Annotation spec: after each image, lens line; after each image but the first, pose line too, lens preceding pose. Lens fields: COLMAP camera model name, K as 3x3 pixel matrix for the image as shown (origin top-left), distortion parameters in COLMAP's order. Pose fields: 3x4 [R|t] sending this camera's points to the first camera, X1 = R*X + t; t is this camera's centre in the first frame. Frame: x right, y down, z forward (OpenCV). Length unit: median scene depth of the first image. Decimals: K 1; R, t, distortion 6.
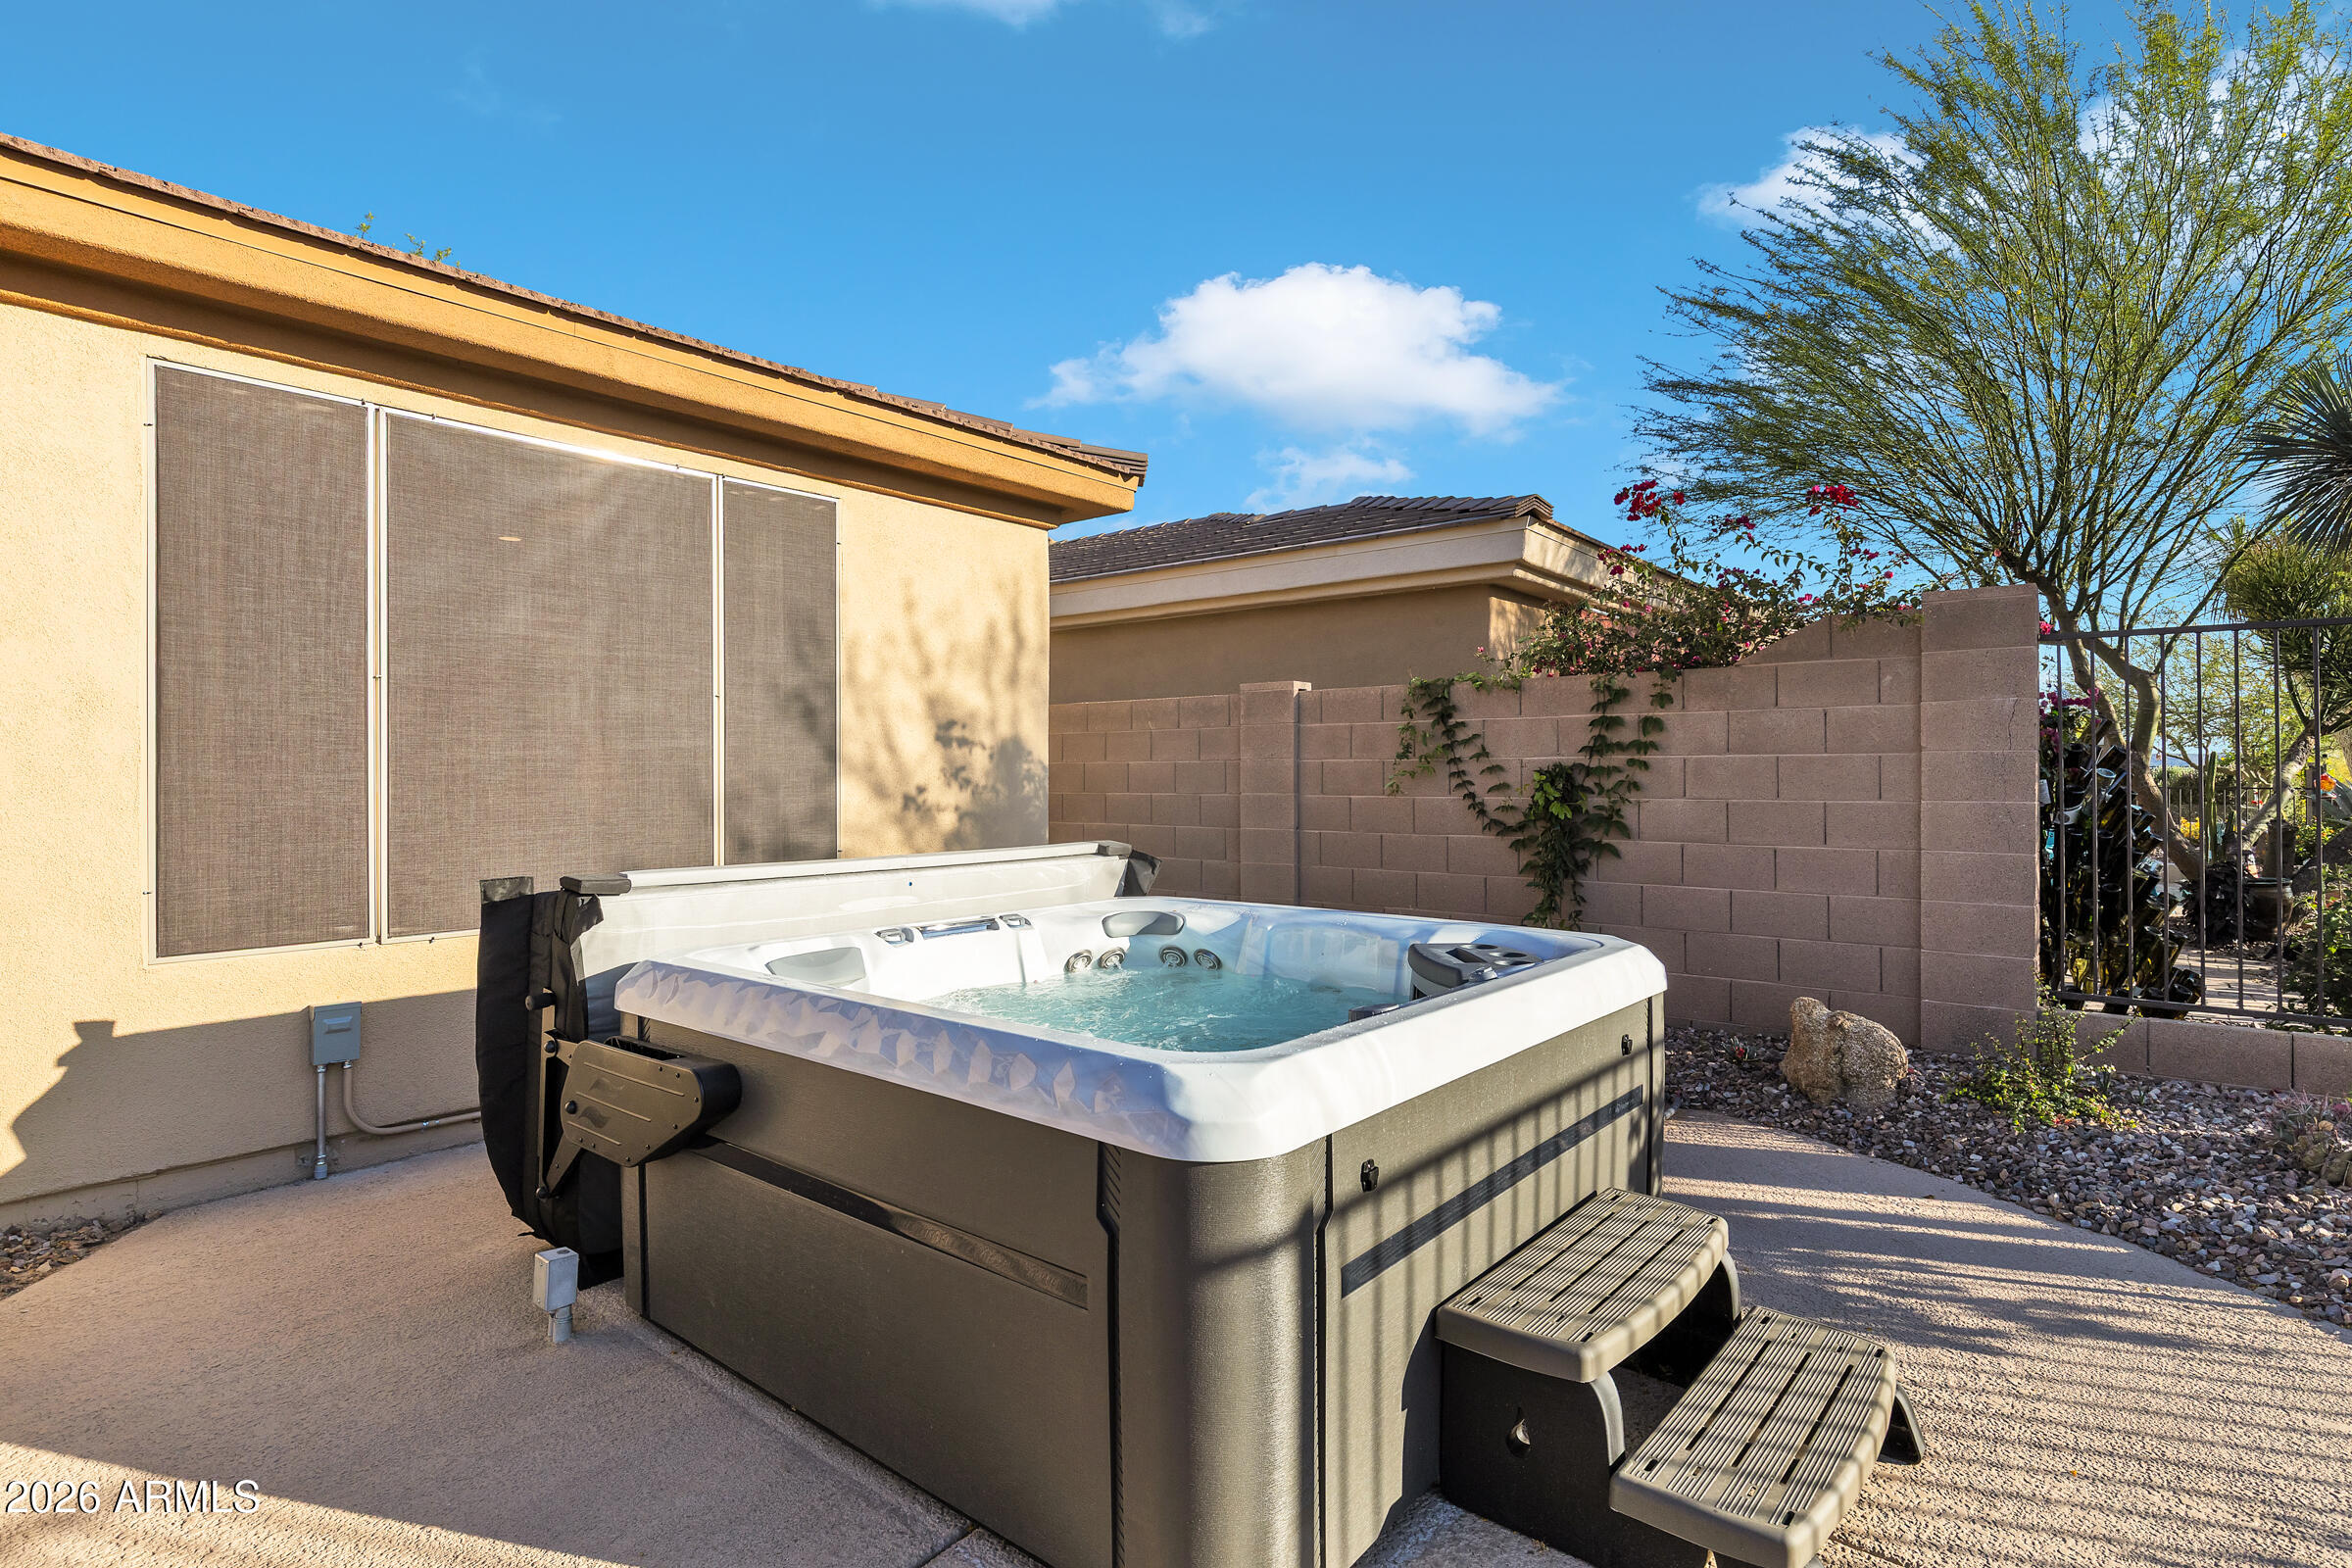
lens RADIAL K [[1194.1, 0, 1176.0], [0, 1194.1, 784.0], [0, 0, 1]] dist [-0.003322, -0.000253]
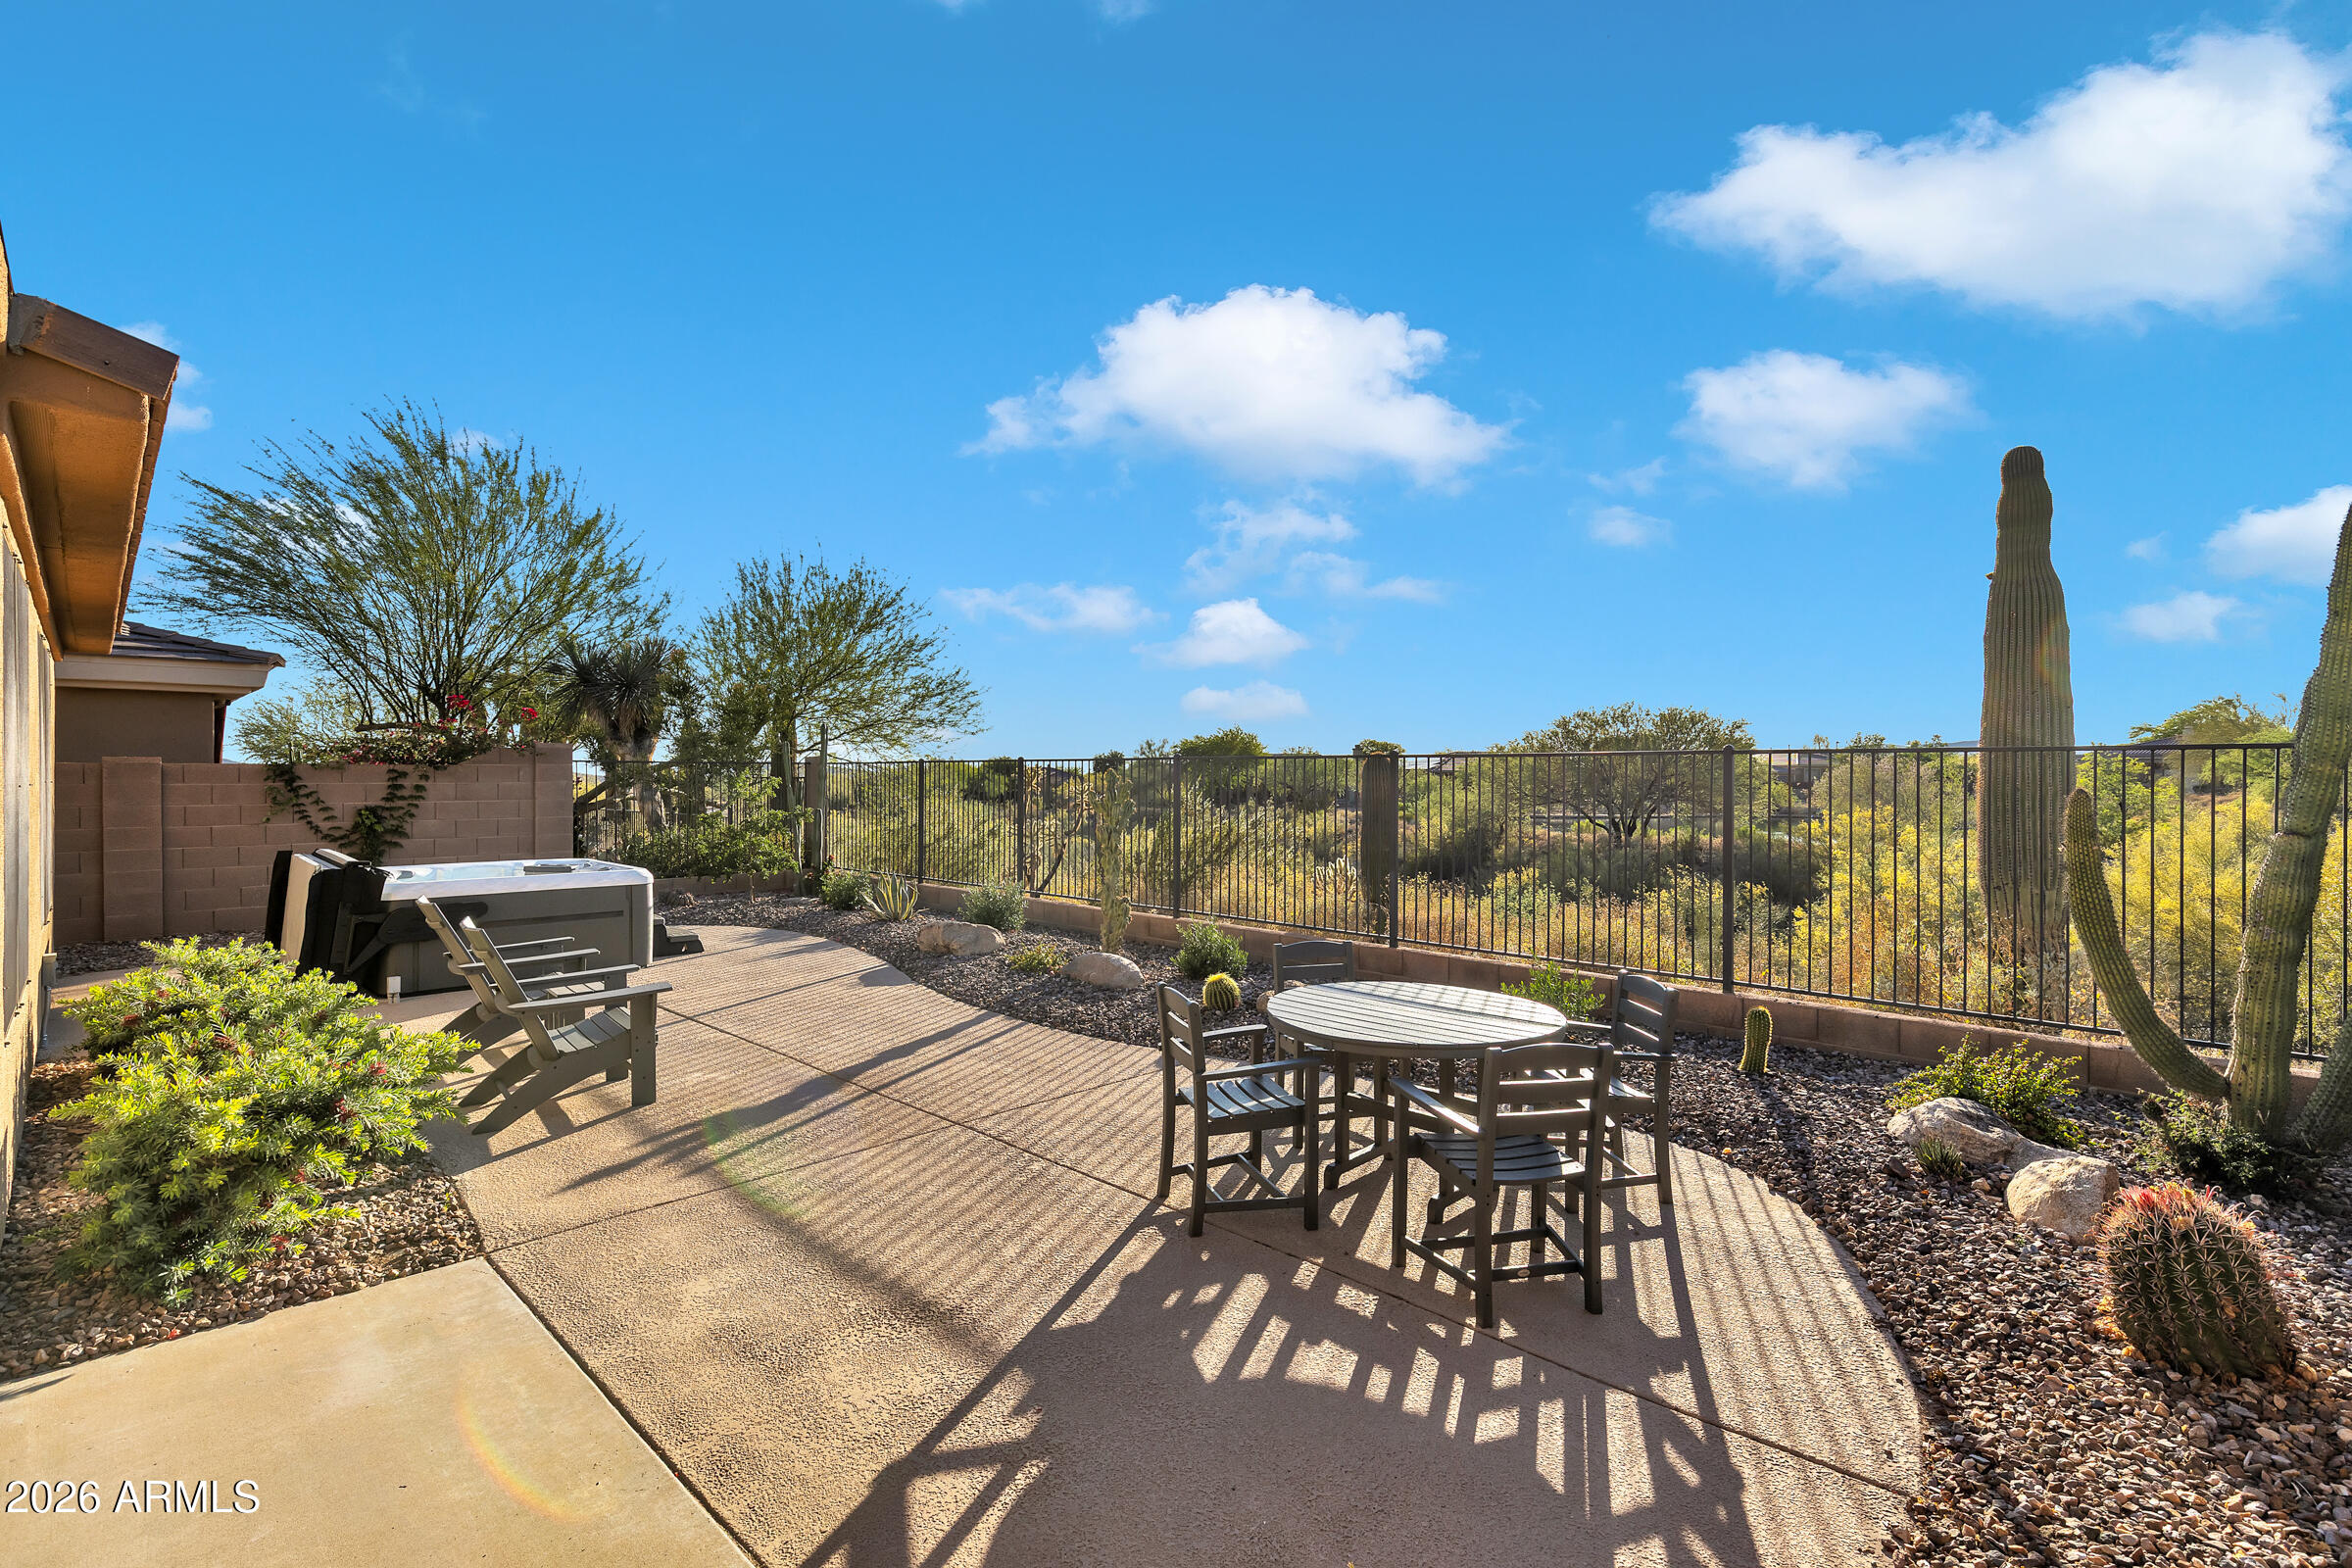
lens RADIAL K [[1088.1, 0, 1176.0], [0, 1088.1, 784.0], [0, 0, 1]] dist [0.004069, 0.000360]
pose [[0.076603, -0.011498, 0.996995, -1.486441], [0.006431, 0.999918, 0.011038, -0.067346], [-0.997041, 0.005566, 0.076671, -0.571961]]
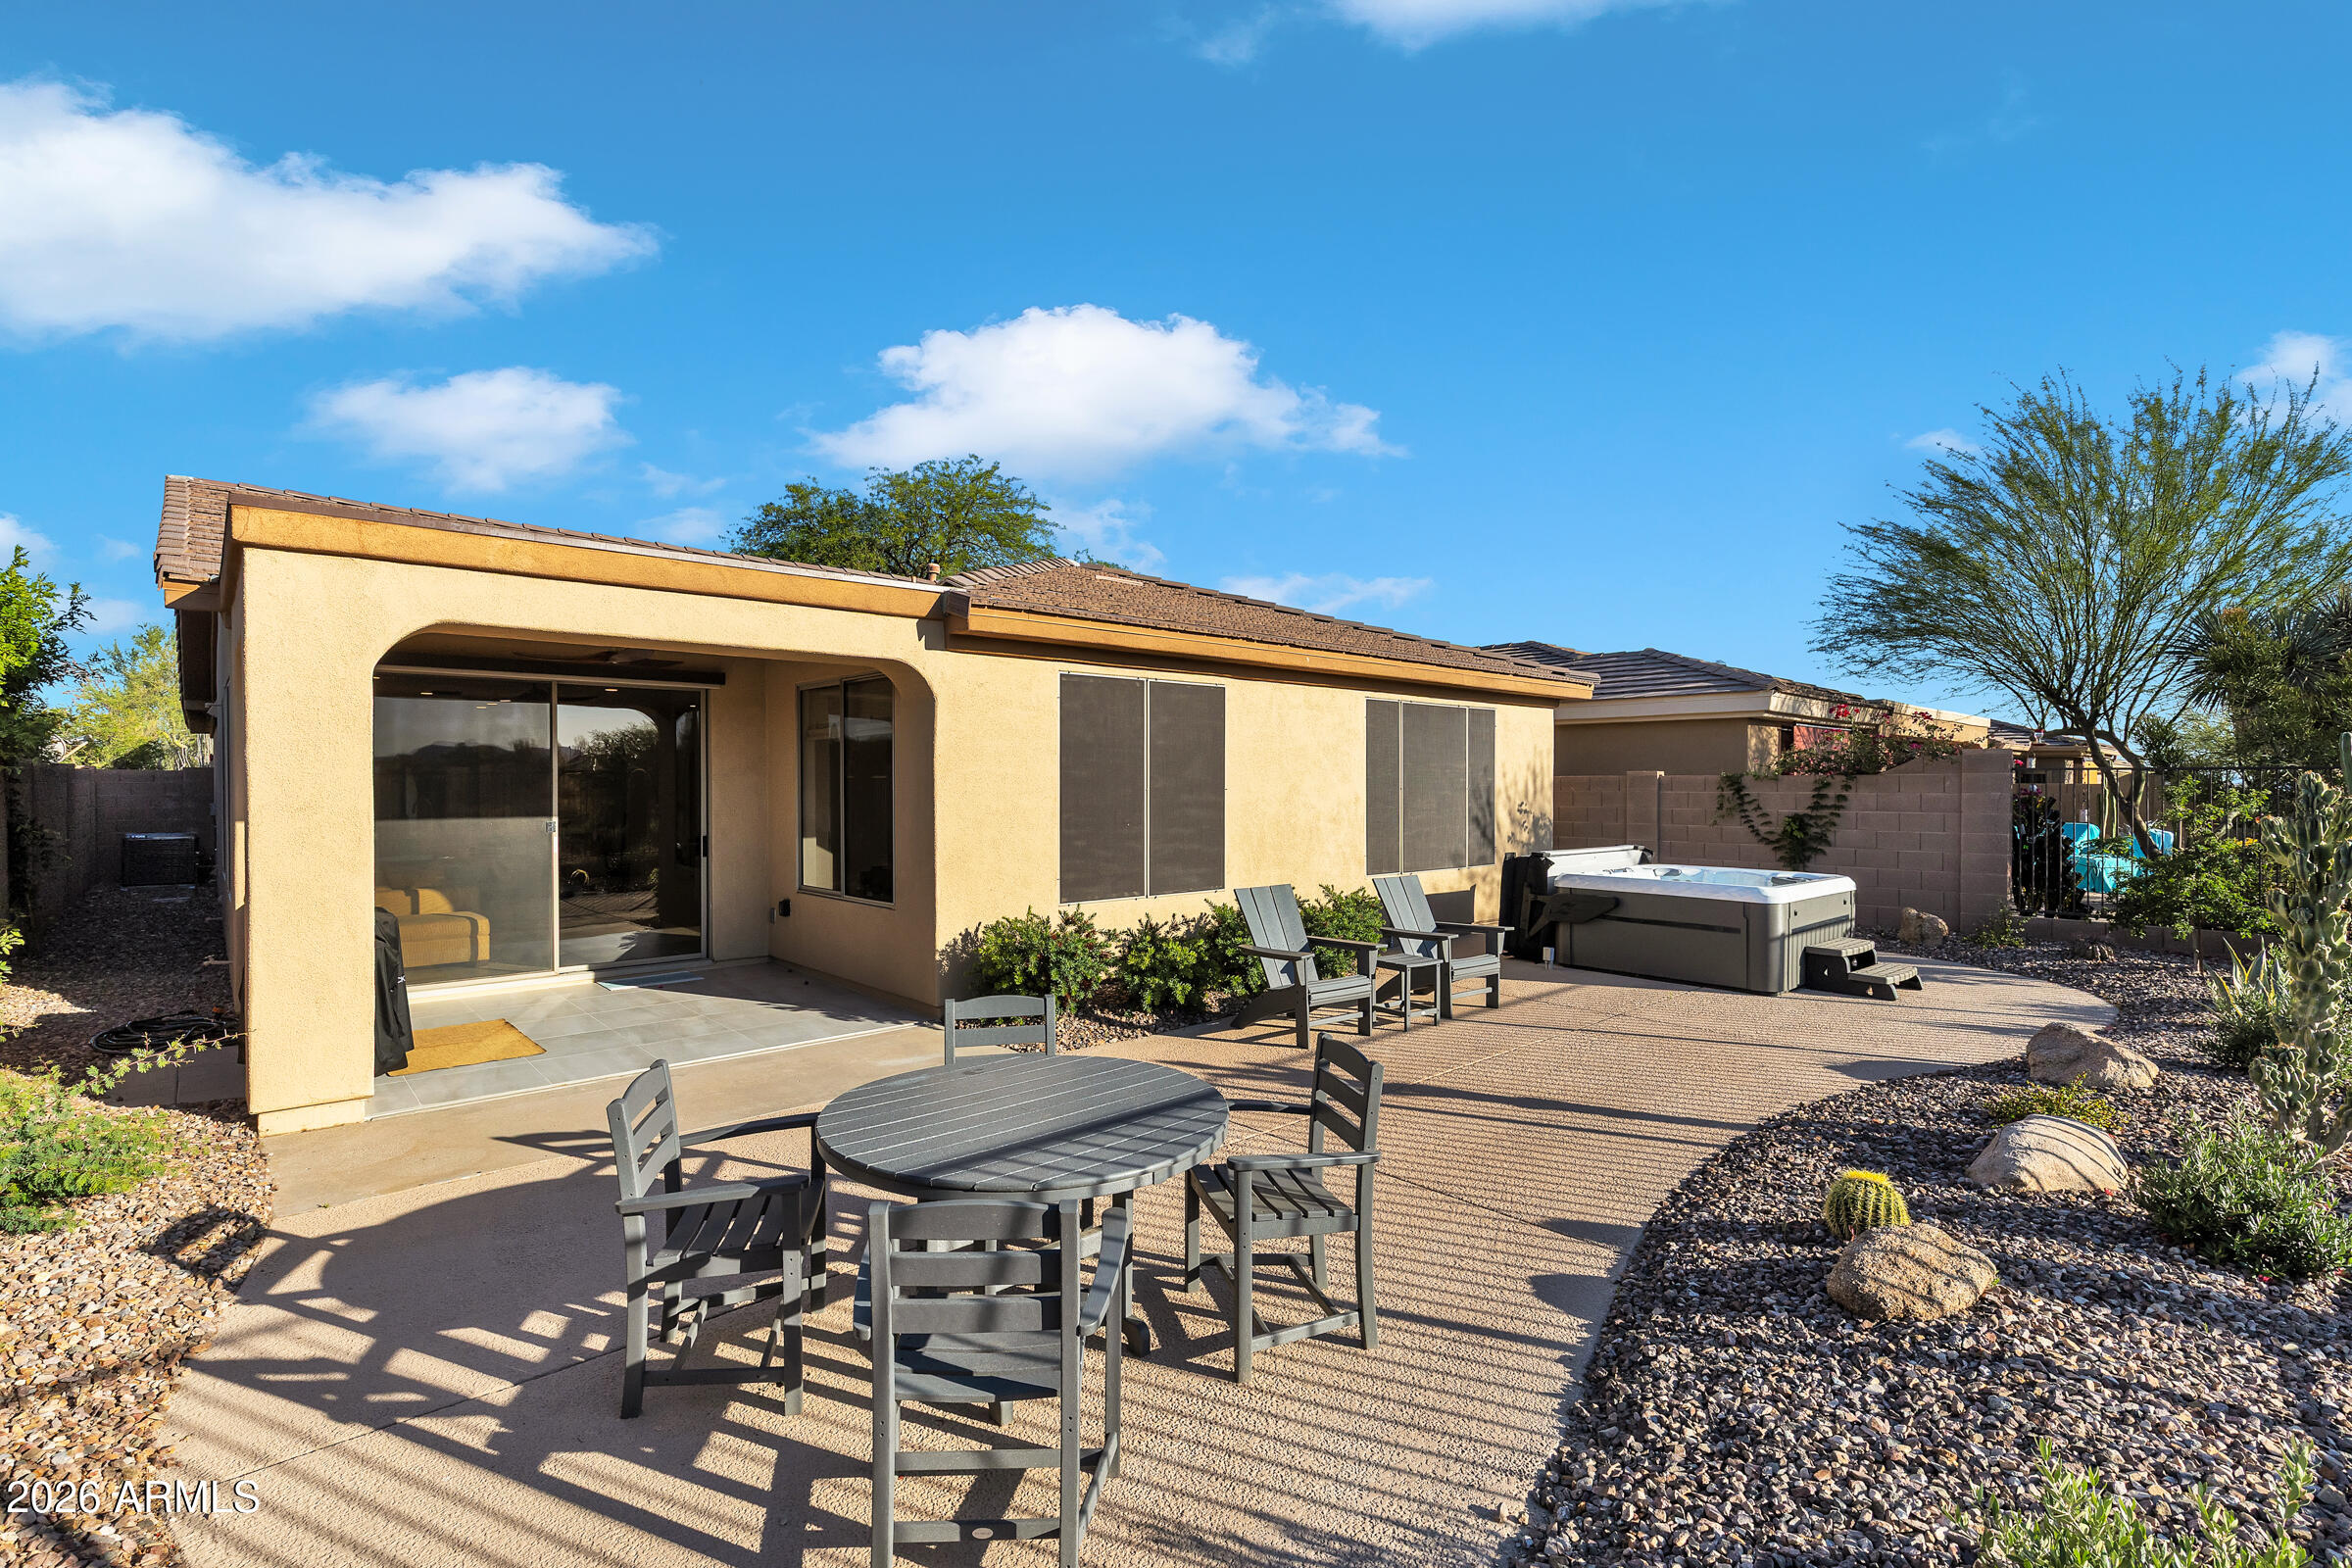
lens RADIAL K [[1088.1, 0, 1176.0], [0, 1088.1, 784.0], [0, 0, 1]] dist [0.004069, 0.000360]
pose [[0.989194, 0.000048, -0.146614, -0.543123], [-0.000907, 0.999983, -0.005791, -0.059660], [0.146611, 0.005862, 0.989177, -1.224587]]
